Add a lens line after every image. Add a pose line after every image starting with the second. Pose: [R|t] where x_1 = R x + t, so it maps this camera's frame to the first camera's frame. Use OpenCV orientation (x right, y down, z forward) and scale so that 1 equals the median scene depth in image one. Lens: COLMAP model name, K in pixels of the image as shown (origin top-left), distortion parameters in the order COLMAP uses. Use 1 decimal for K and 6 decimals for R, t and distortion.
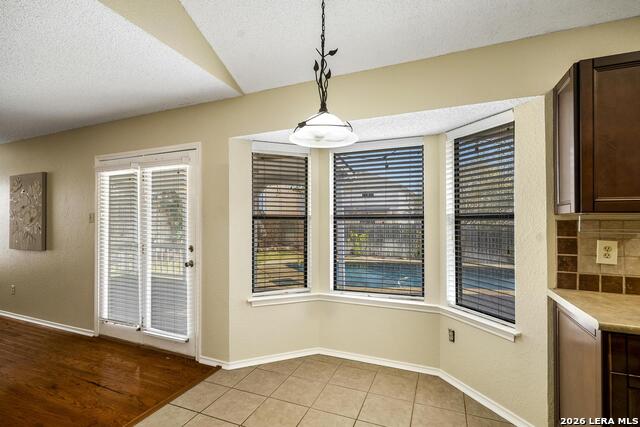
lens RADIAL K [[320.4, 0, 322.7], [0, 320.4, 216.2], [0, 0, 1]] dist [-0.002645, -0.000258]
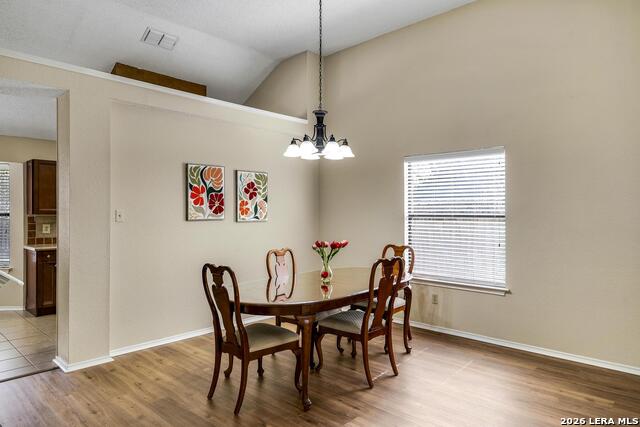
lens RADIAL K [[411.5, 0, 320.0], [0, 411.5, 213.5], [0, 0, 1]] dist [-0.003968, -0.001202]
pose [[0.354271, 0.000367, 0.935143, -1.421503], [-0.005659, 0.999982, 0.001752, -0.029511], [-0.935126, -0.005913, 0.354266, -2.223787]]
